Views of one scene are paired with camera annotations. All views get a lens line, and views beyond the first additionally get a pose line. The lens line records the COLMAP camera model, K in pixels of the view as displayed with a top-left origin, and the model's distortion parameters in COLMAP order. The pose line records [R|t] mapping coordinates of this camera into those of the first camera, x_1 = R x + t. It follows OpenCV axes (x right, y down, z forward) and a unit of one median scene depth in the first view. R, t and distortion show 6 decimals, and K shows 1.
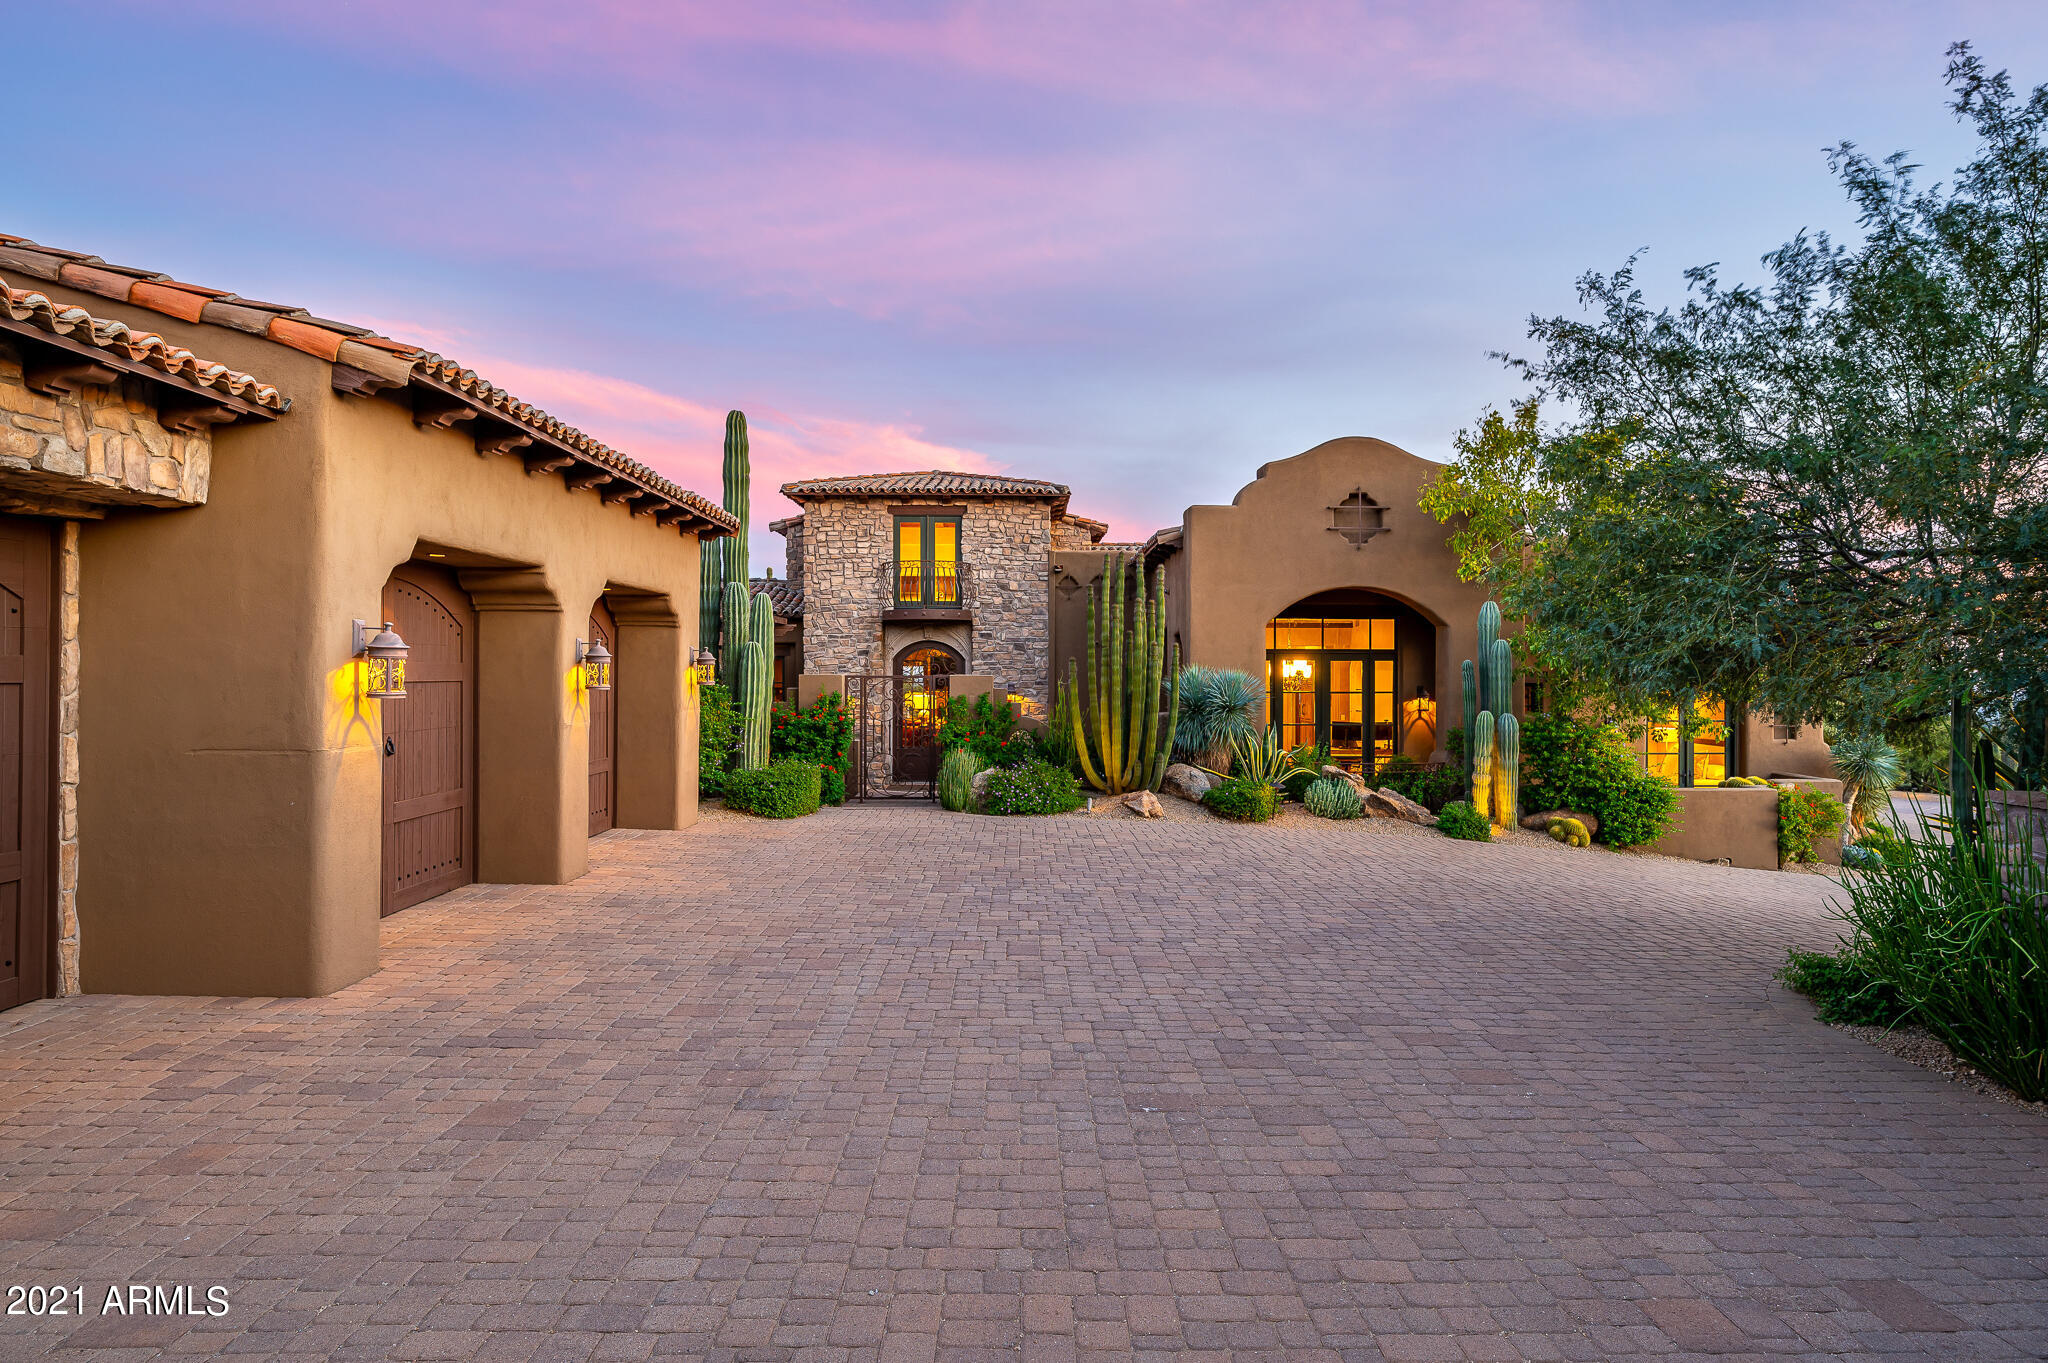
lens RADIAL K [[1175.0, 0, 1024.0], [0, 1175.0, 681.5], [0, 0, 1]] dist [0.000147, -0.000007]
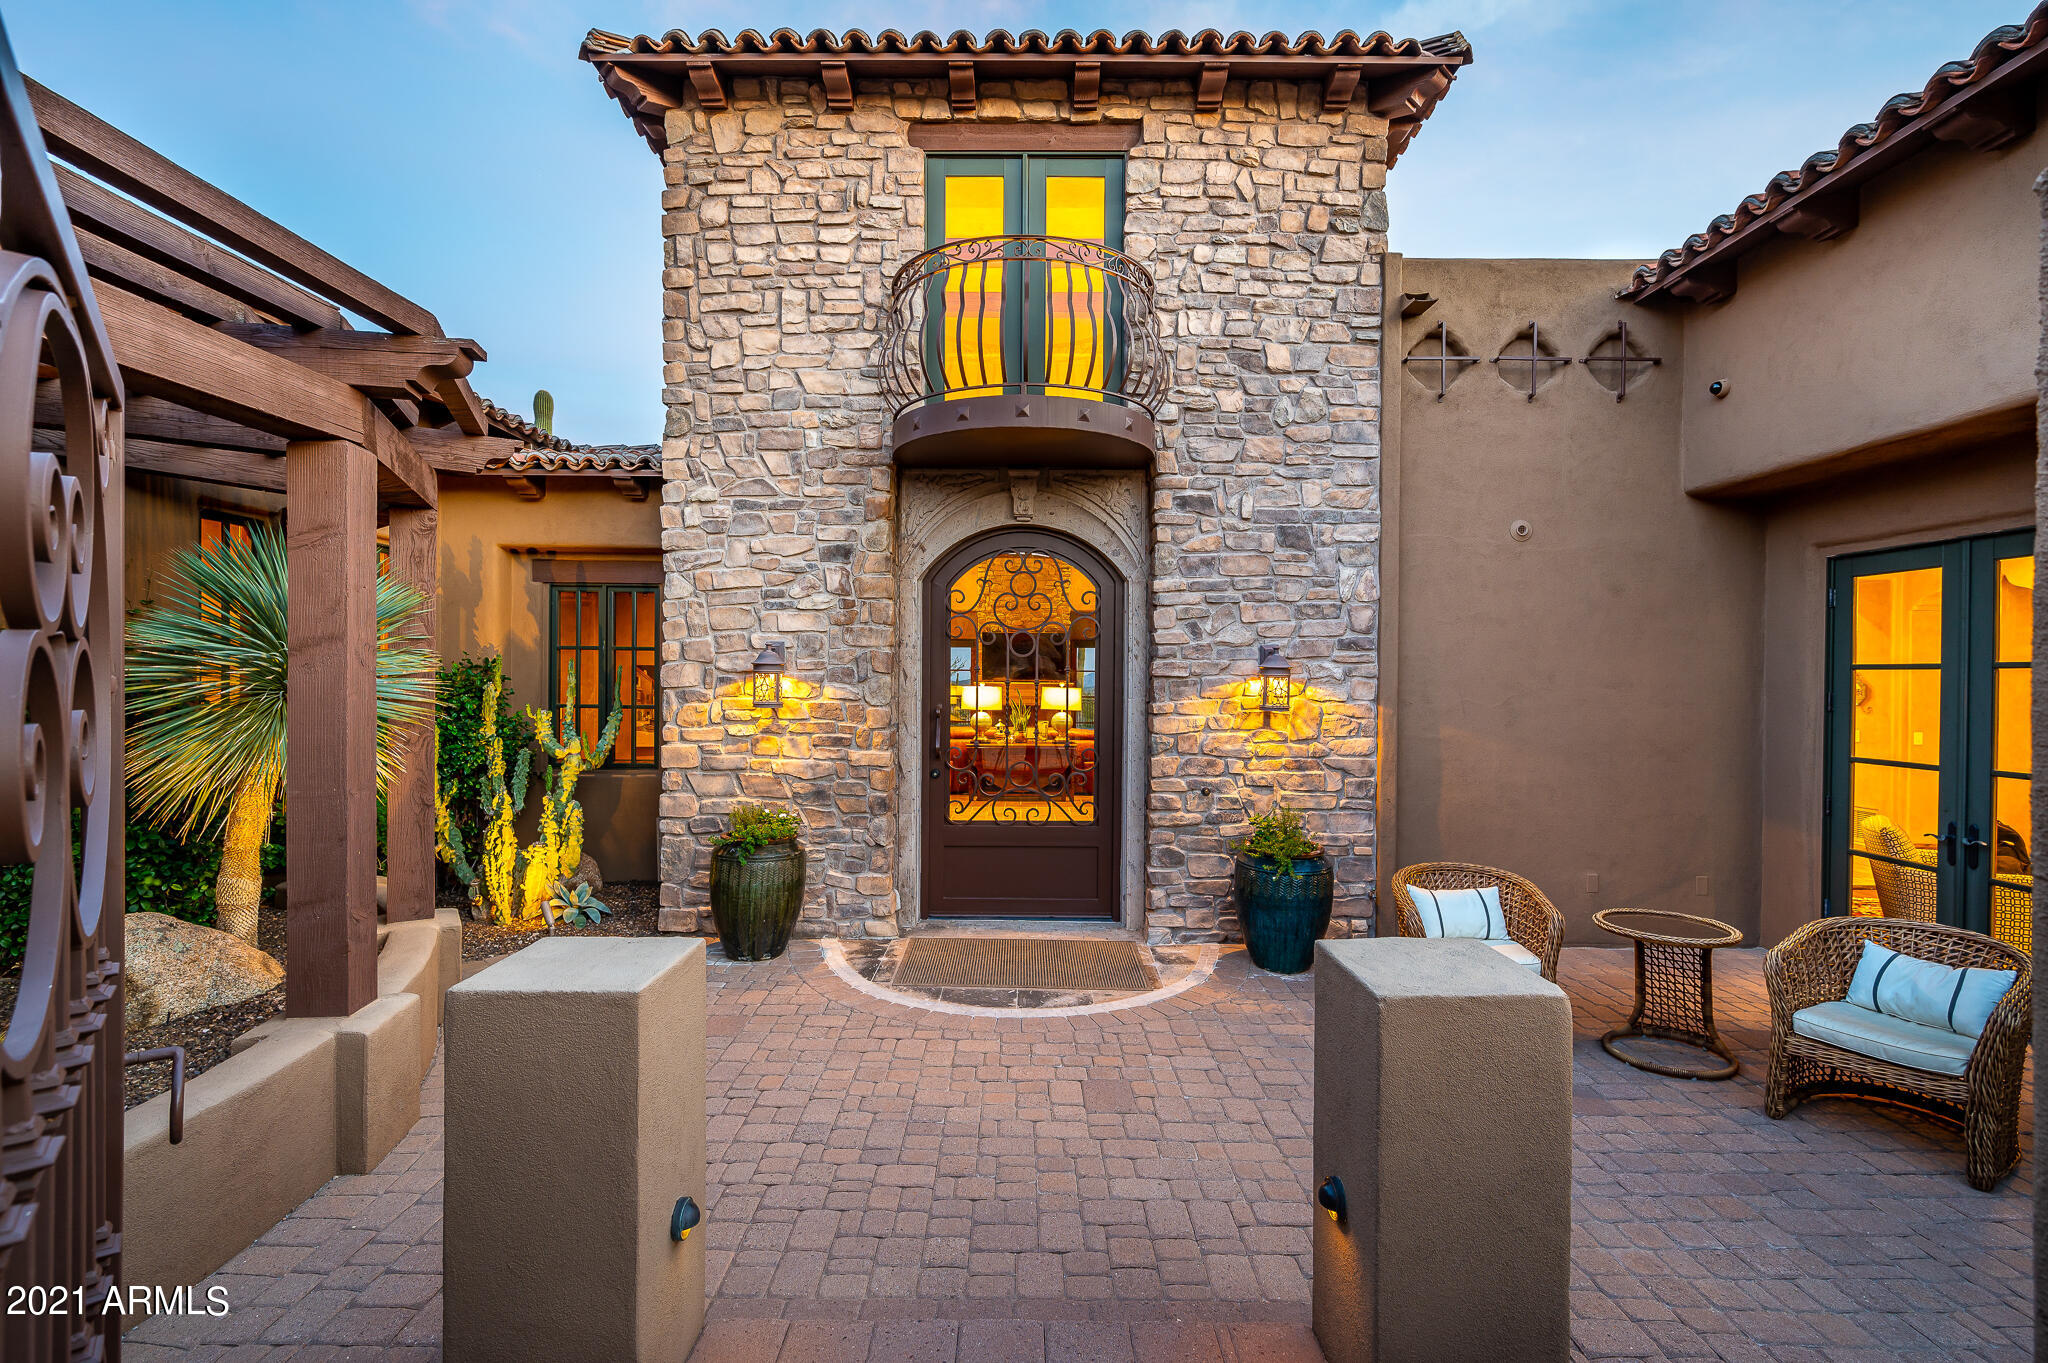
lens RADIAL K [[932.8, 0, 1024.0], [0, 932.8, 681.5], [0, 0, 1]] dist [0.008065, 0.000242]
pose [[0.999626, 0.006436, -0.026580, -0.074412], [-0.006273, 0.999961, 0.006233, 0.010874], [0.026619, -0.006064, 0.999627, 0.728656]]
